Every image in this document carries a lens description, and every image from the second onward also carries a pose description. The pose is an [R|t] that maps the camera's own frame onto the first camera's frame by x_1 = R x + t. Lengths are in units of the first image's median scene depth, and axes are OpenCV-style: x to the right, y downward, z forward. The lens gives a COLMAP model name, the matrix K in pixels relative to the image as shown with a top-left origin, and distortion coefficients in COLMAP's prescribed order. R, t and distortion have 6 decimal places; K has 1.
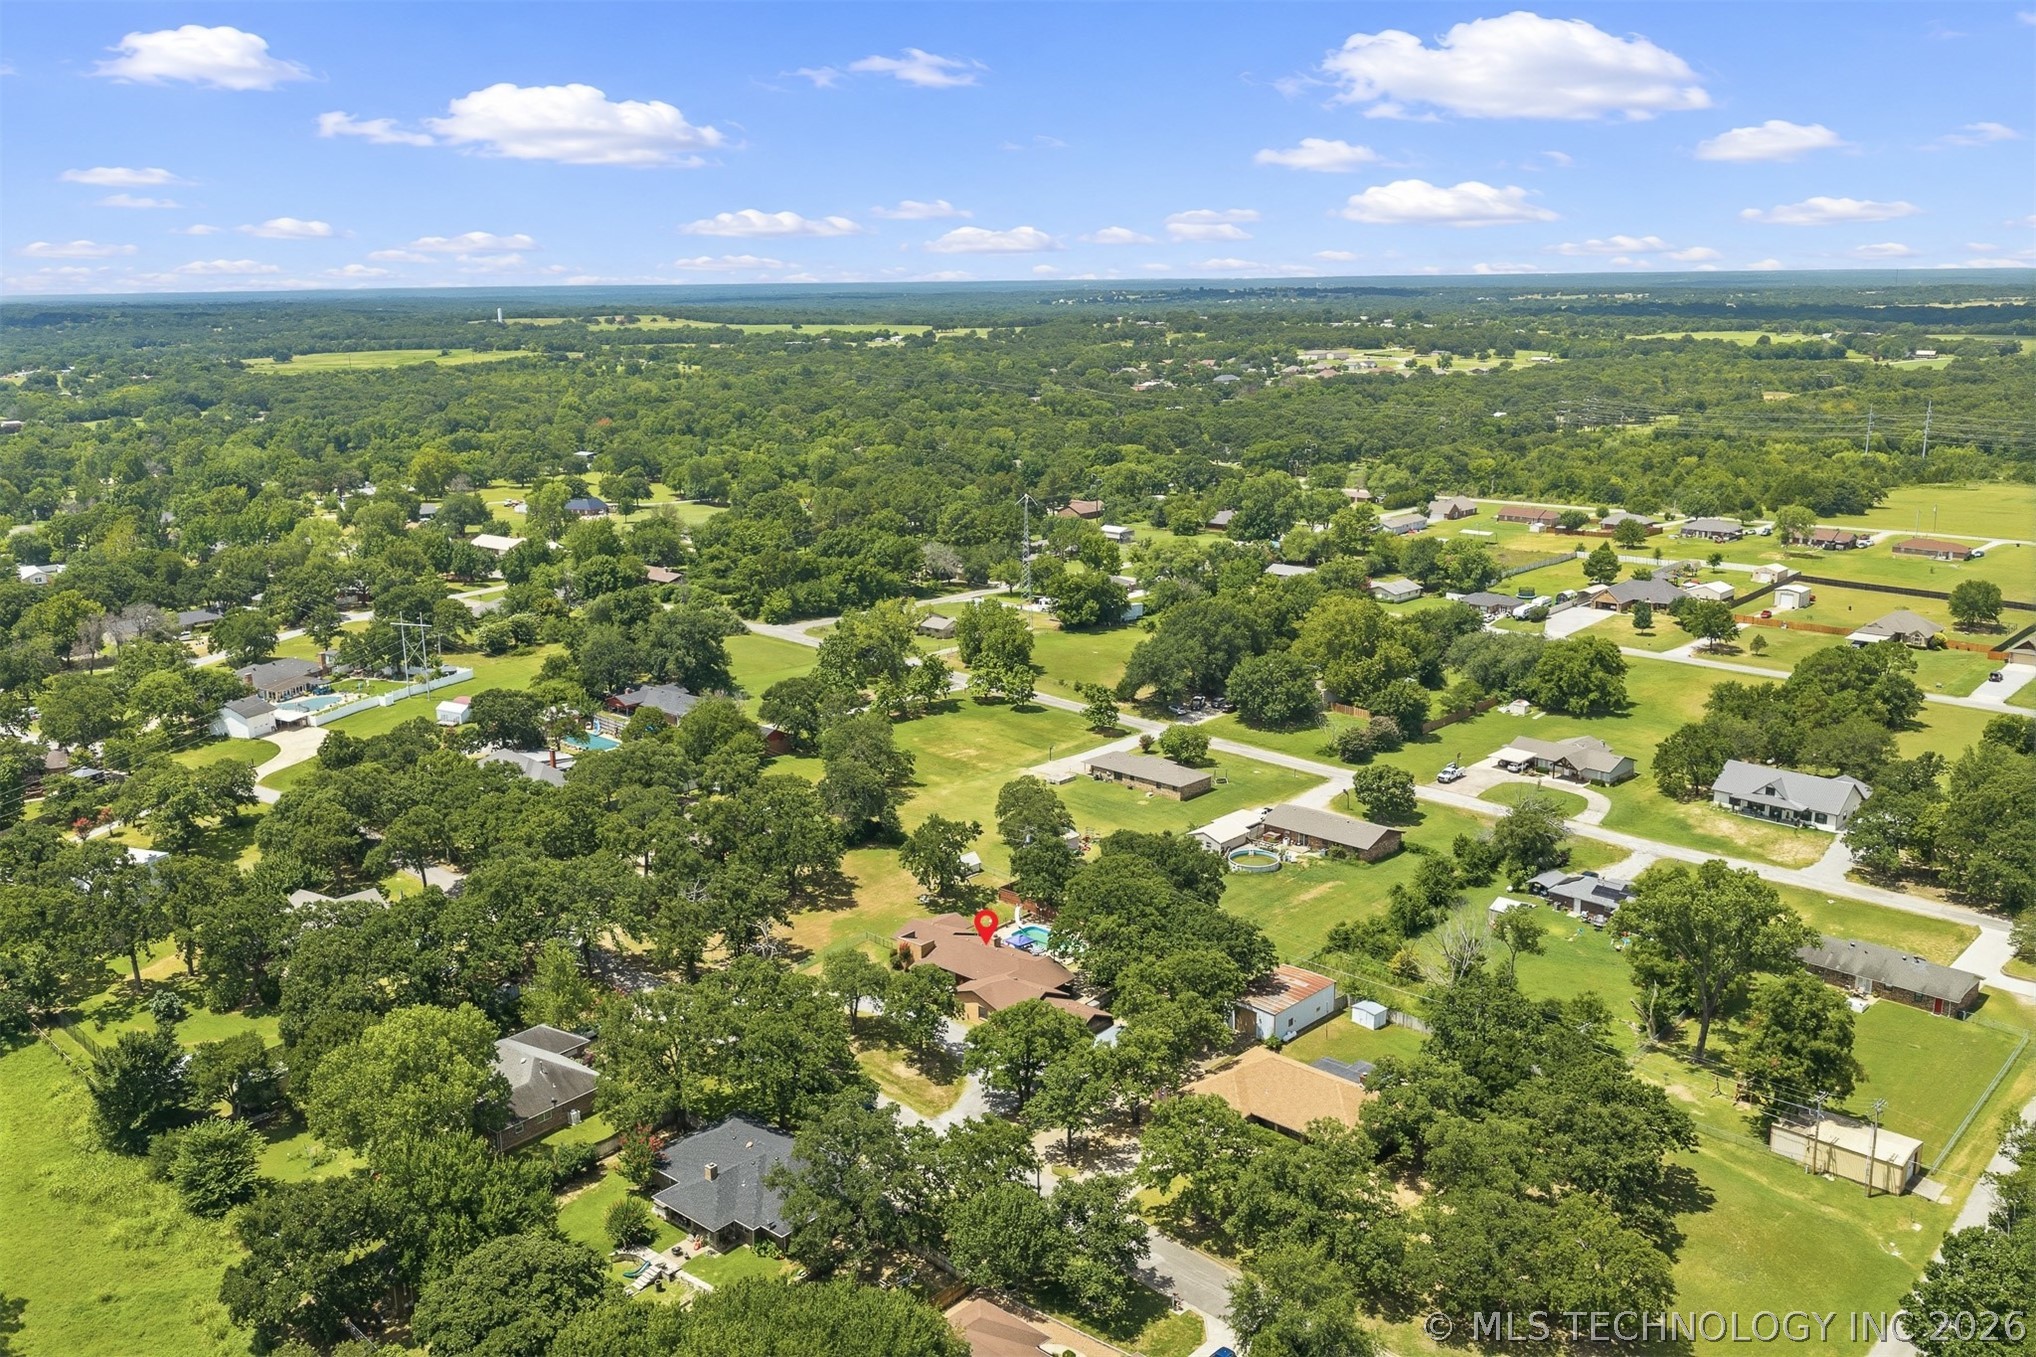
lens RADIAL K [[1705.2, 0, 1018.0], [0, 1705.2, 678.5], [0, 0, 1]] dist [-0.008001, -0.012250]
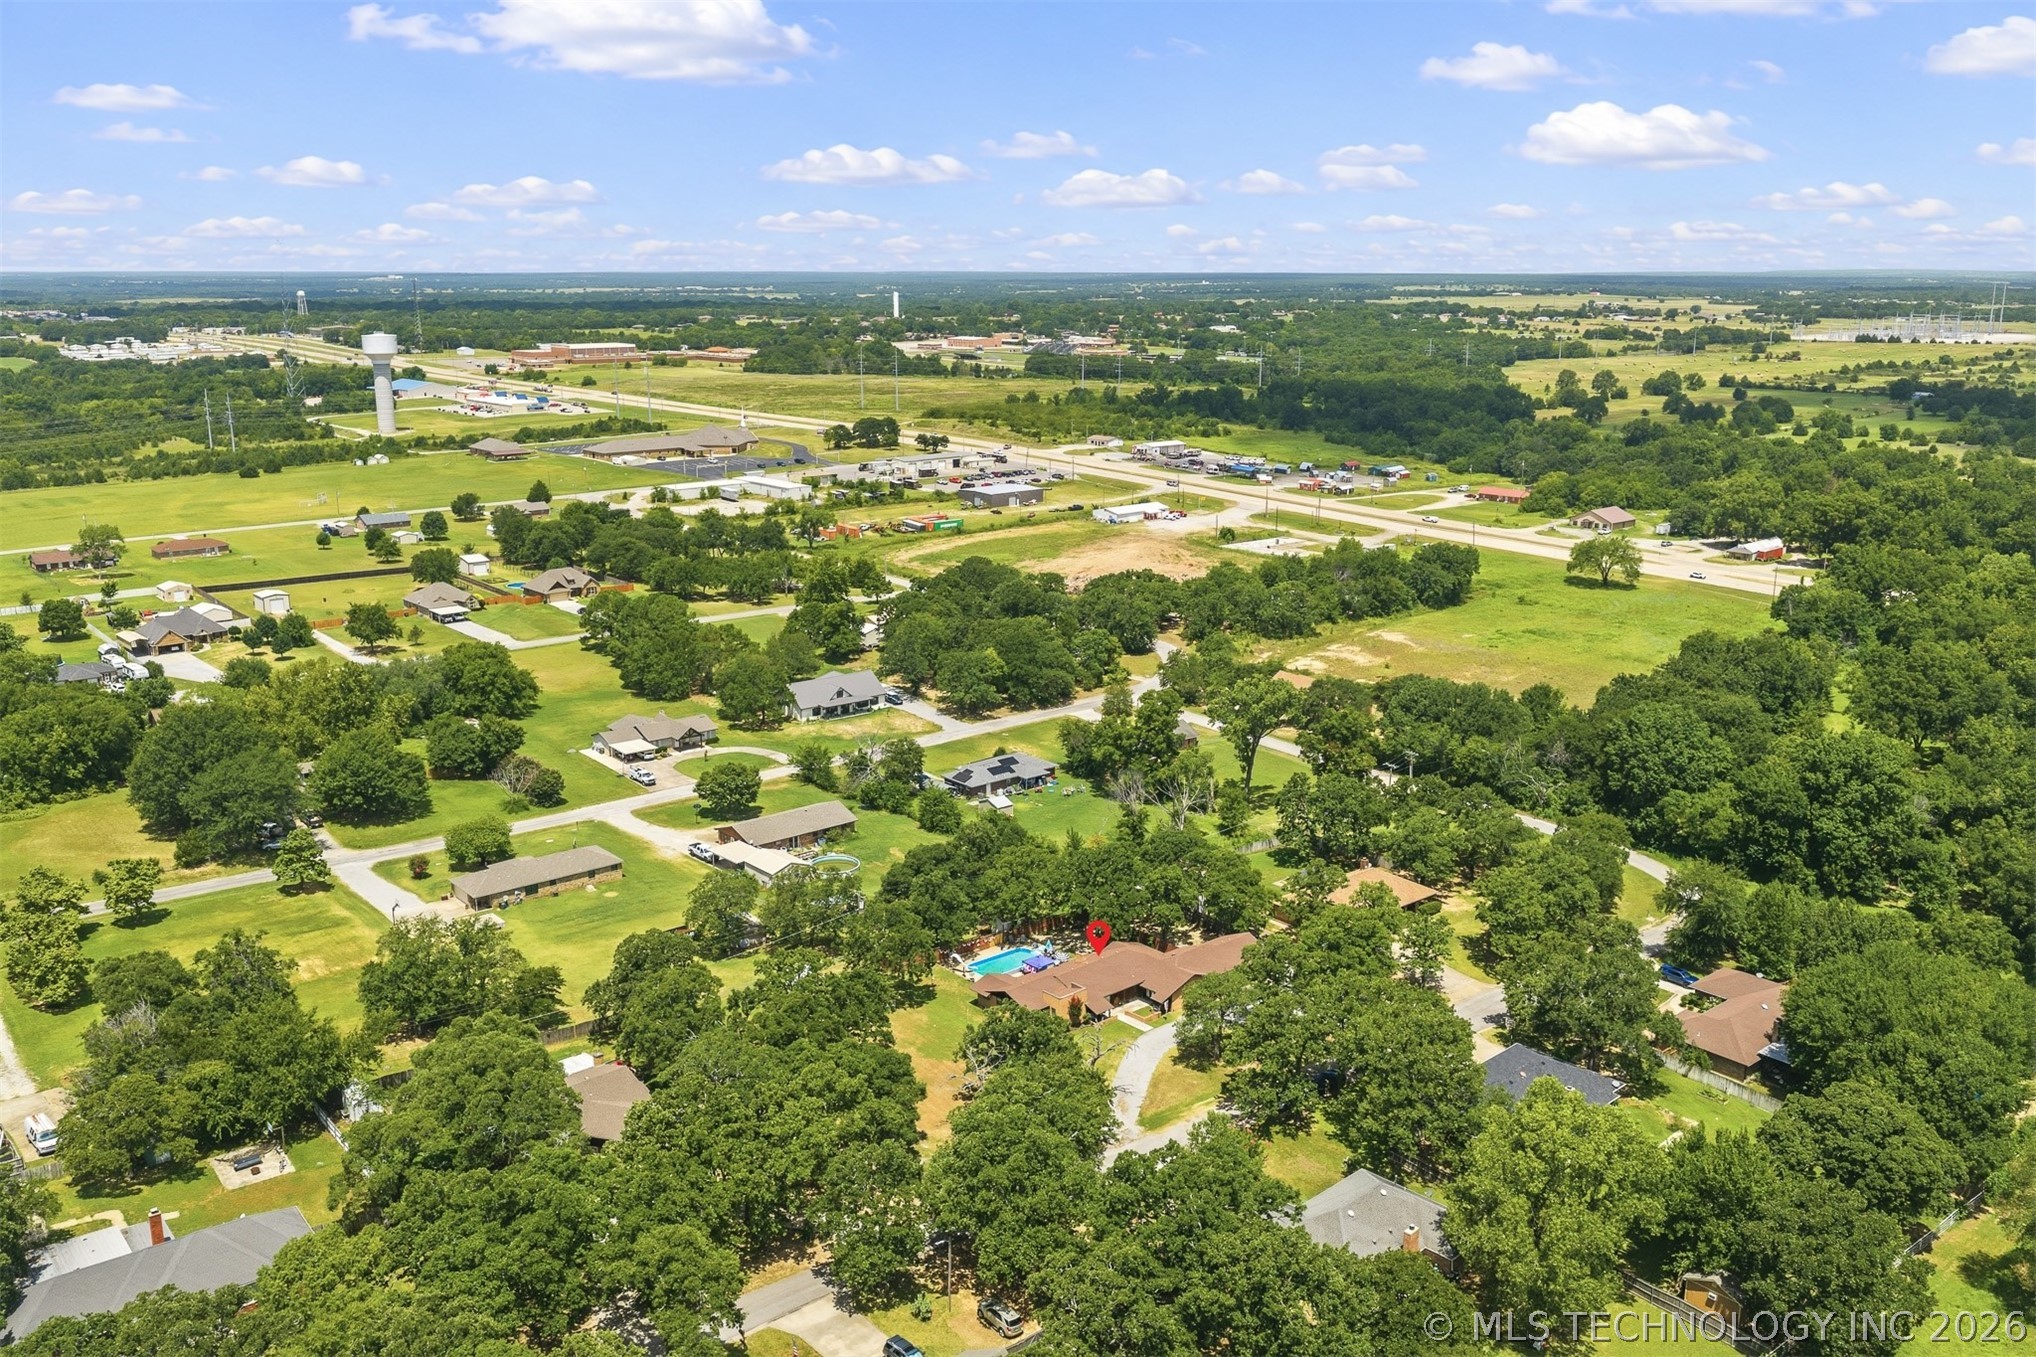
lens RADIAL K [[1705.2, 0, 1018.0], [0, 1705.2, 678.5], [0, 0, 1]] dist [-0.008001, -0.012250]
pose [[0.071486, -0.216786, 0.973598, -0.682315], [0.222304, 0.955007, 0.196324, -0.144193], [-0.972353, 0.202400, 0.116462, 0.656274]]
